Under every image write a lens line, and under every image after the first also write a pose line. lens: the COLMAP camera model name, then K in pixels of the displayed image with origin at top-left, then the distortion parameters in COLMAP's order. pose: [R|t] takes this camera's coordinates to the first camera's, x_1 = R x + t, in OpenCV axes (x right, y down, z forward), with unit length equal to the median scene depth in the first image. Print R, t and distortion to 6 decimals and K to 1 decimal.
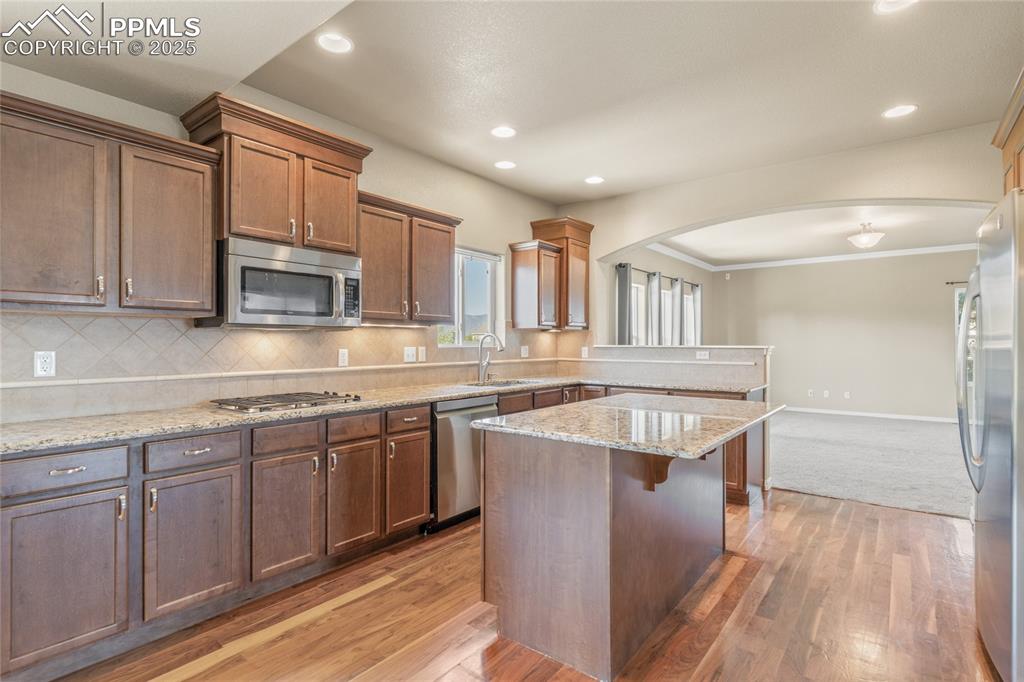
lens RADIAL K [[507.1, 0, 505.3], [0, 507.1, 339.0], [0, 0, 1]] dist [-0.001094, -0.000459]
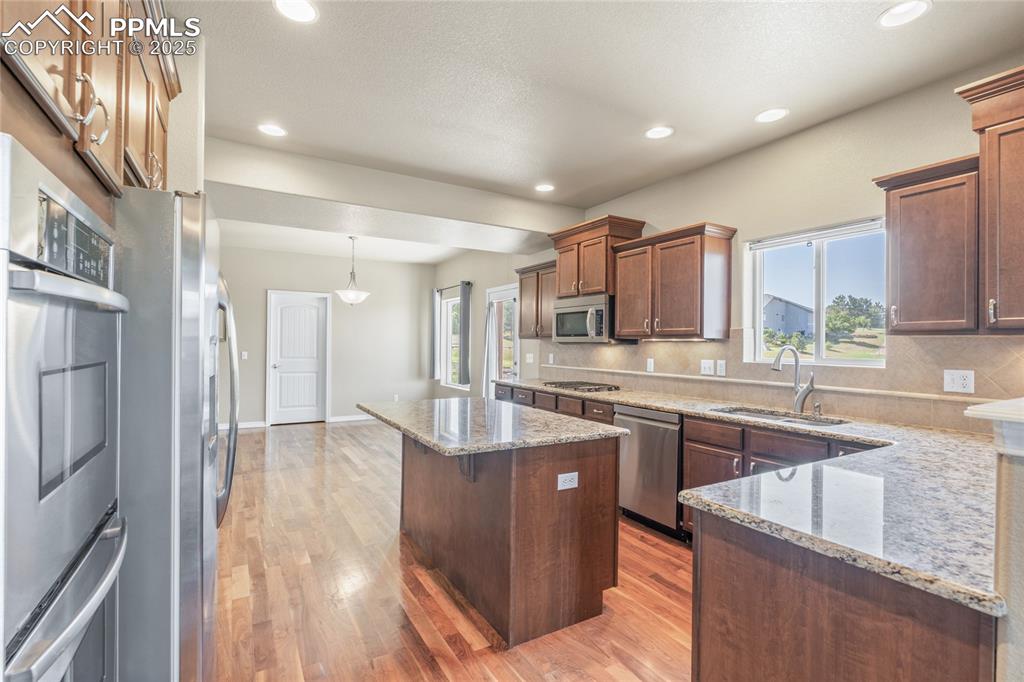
lens RADIAL K [[467.4, 0, 507.0], [0, 467.4, 343.6], [0, 0, 1]] dist [-0.001074, -0.000017]
pose [[-0.369261, -0.006012, -0.929306, 0.914957], [-0.005281, 0.999977, -0.004371, -0.011805], [0.929311, 0.003294, -0.369284, 1.075880]]
